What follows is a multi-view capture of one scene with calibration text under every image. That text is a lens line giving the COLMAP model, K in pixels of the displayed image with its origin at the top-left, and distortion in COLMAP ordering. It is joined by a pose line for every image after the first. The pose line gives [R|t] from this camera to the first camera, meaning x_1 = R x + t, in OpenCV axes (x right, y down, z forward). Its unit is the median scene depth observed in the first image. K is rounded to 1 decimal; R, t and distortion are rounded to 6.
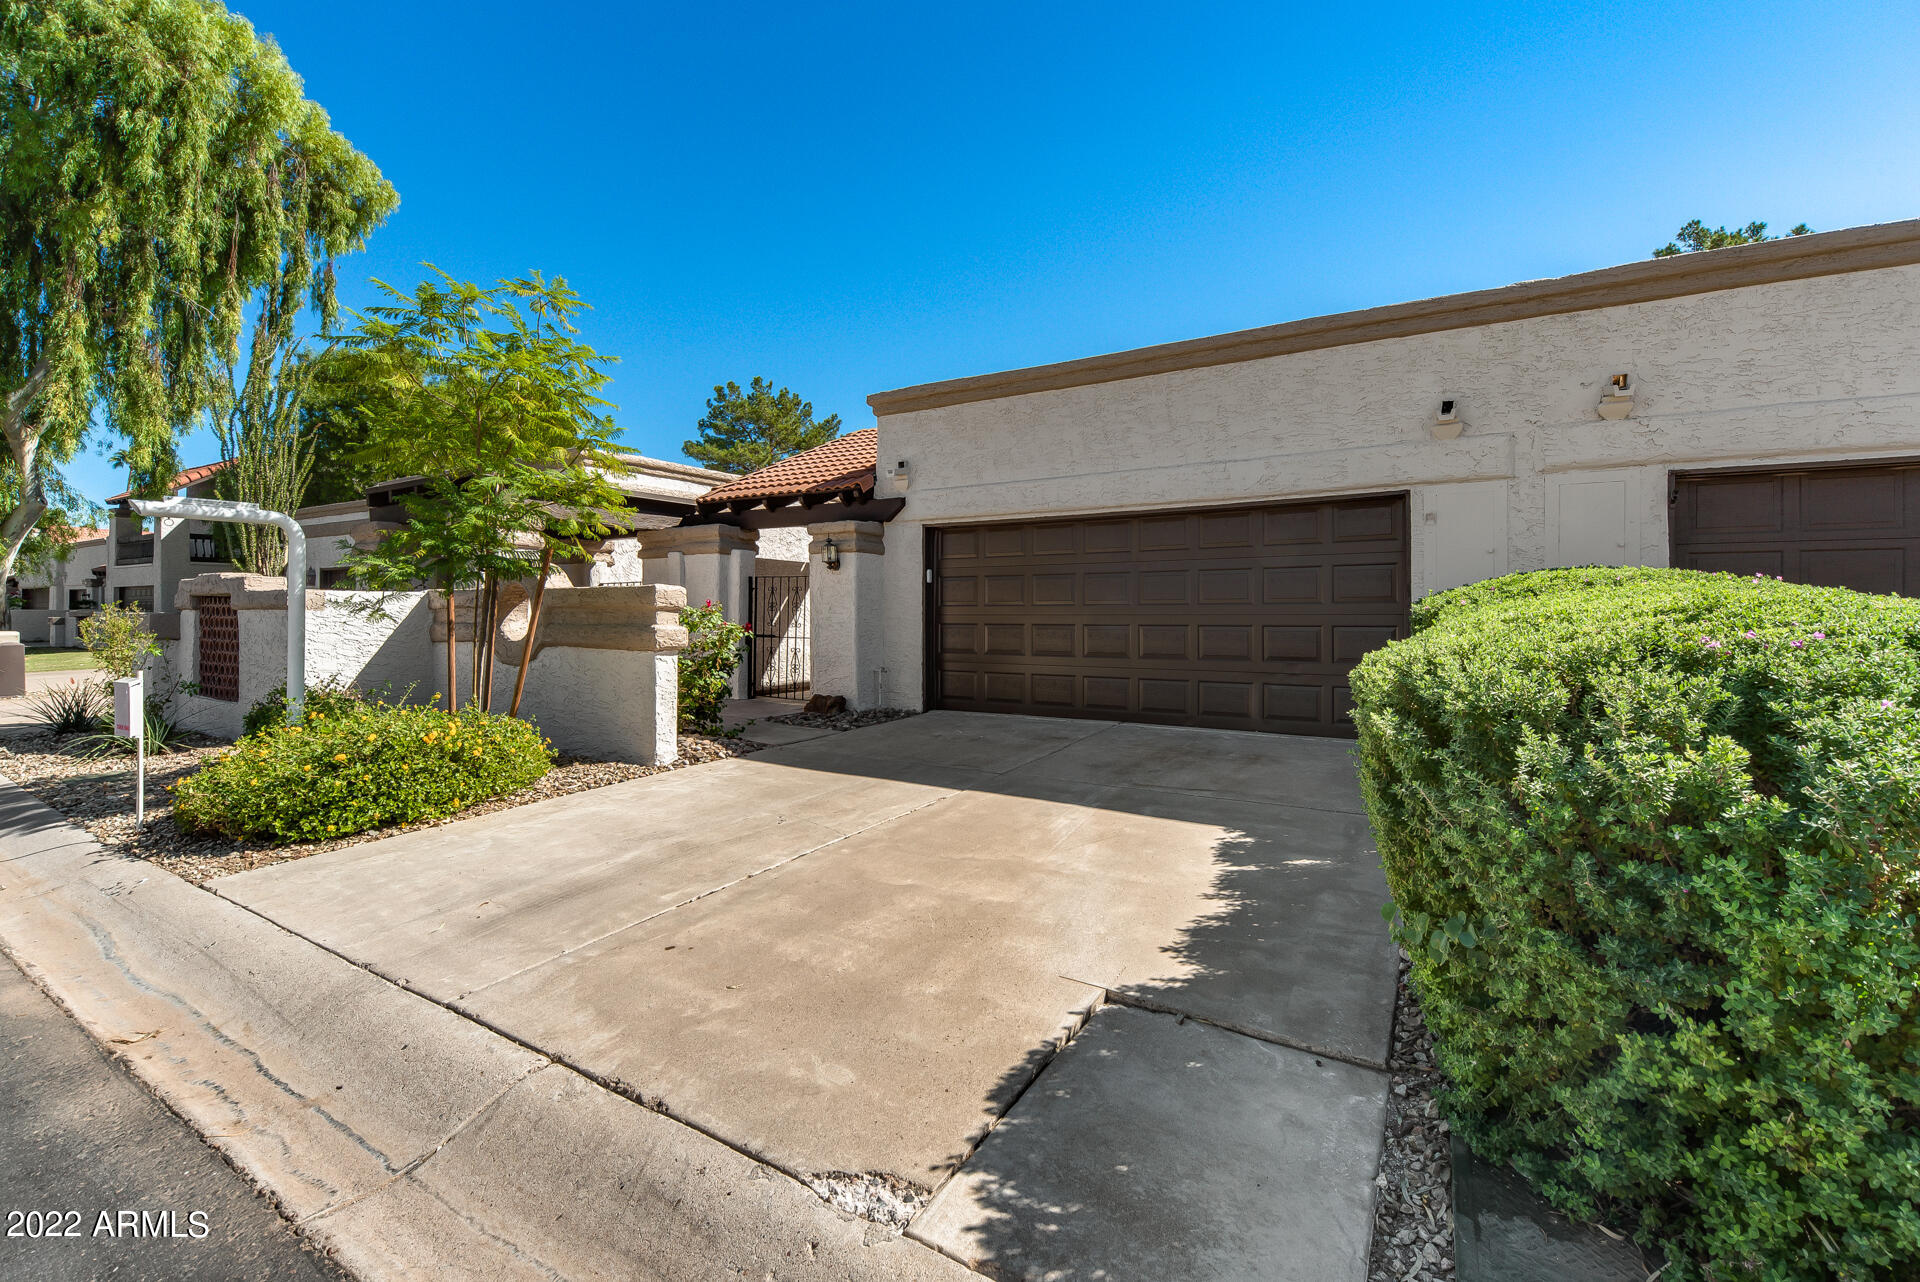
lens RADIAL K [[789.1, 0, 948.8], [0, 789.1, 612.3], [0, 0, 1]] dist [-0.002549, -0.000229]
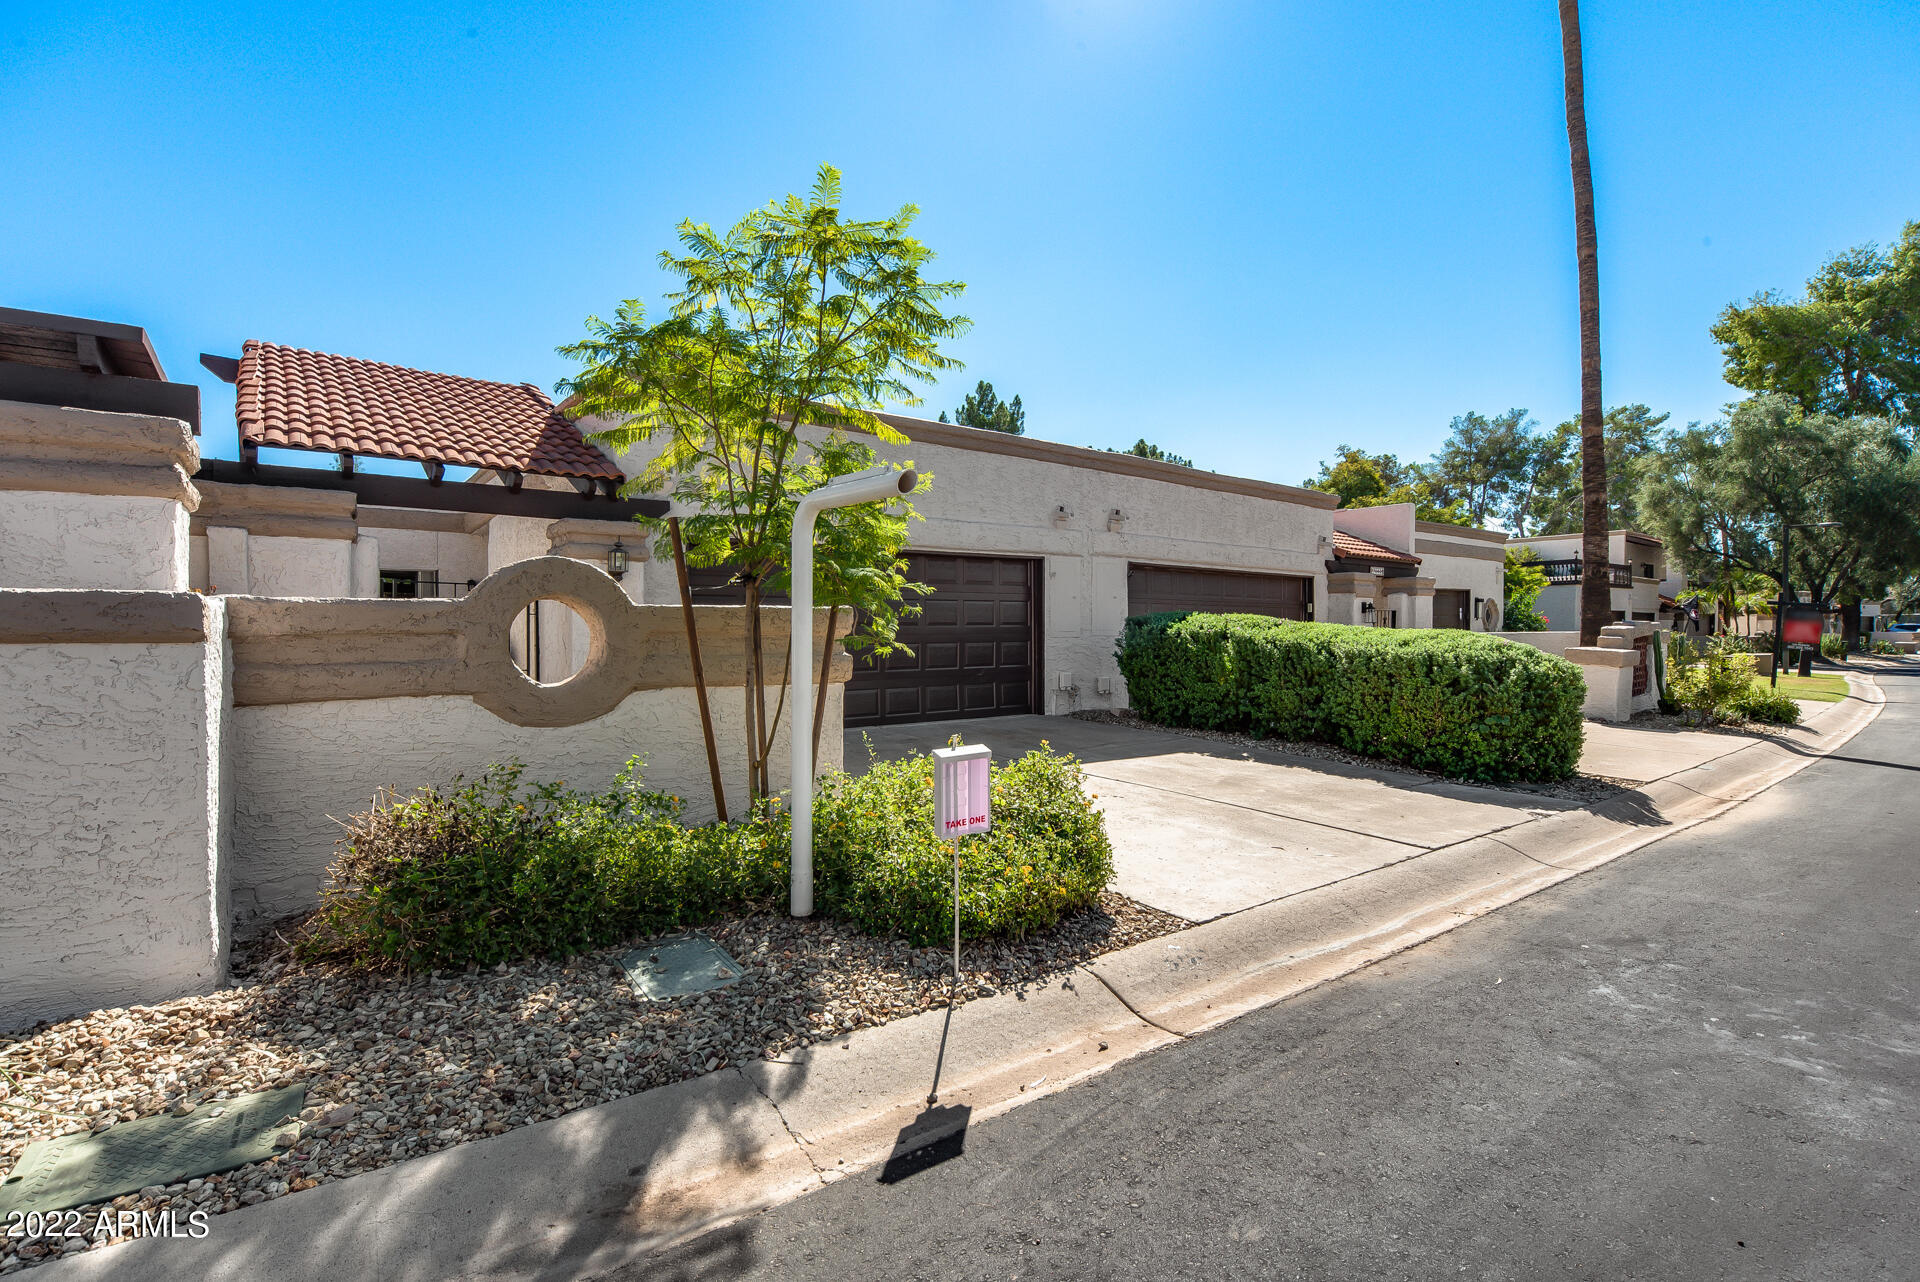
lens RADIAL K [[858.2, 0, 961.1], [0, 858.2, 634.4], [0, 0, 1]] dist [0.009814, -0.001813]
pose [[0.392002, -0.007856, 0.919931, -0.917703], [0.001370, 0.999967, 0.007956, -0.008775], [-0.919963, -0.001859, 0.392000, 0.383349]]
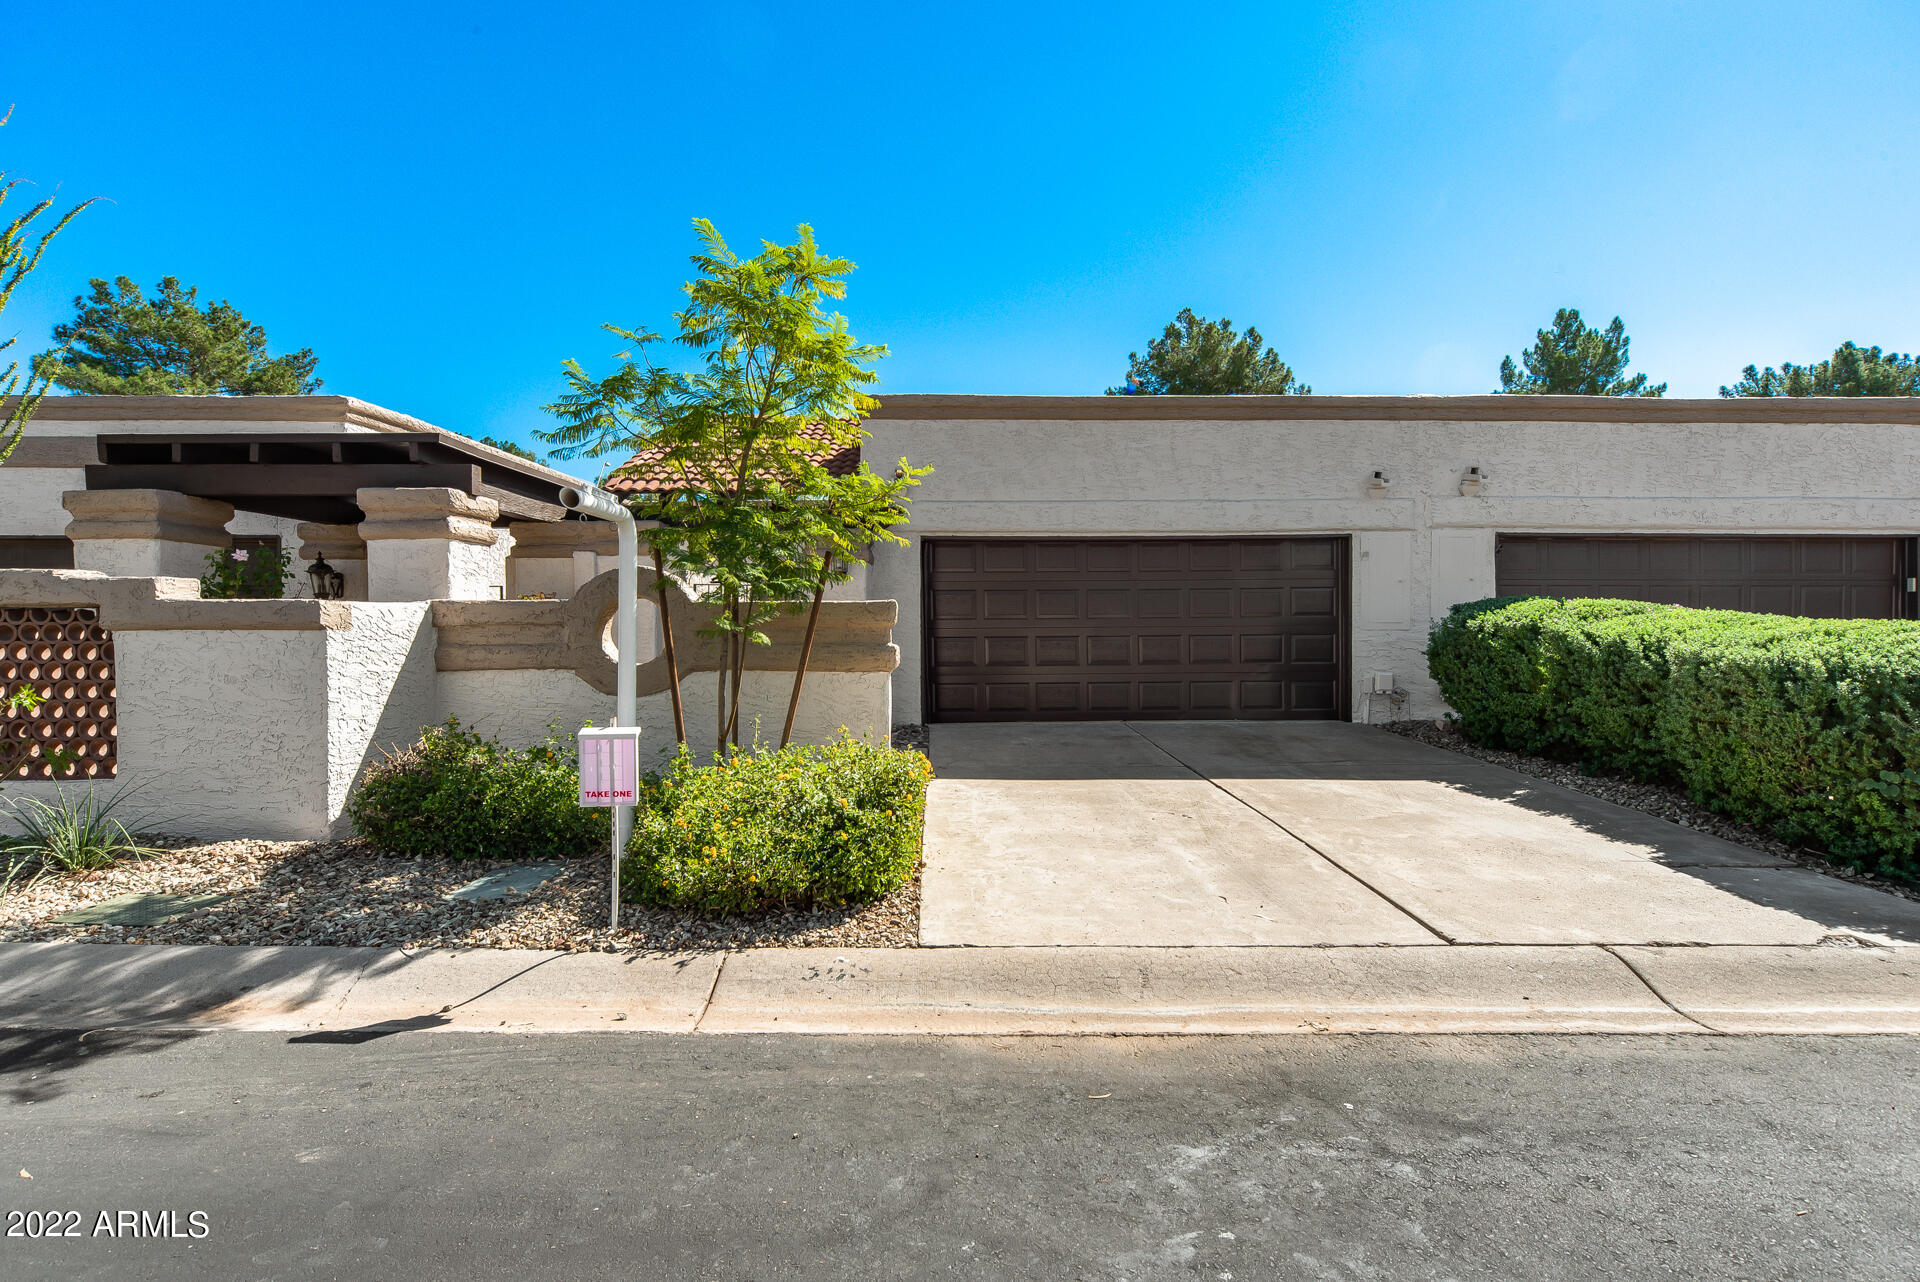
lens RADIAL K [[858.2, 0, 952.1], [0, 858.2, 634.5], [0, 0, 1]] dist [0.009814, -0.001813]
pose [[0.853942, -0.012308, 0.520223, -0.640488], [0.003032, 0.999821, 0.018677, -0.009876], [-0.520360, -0.014372, 0.853826, 0.074666]]
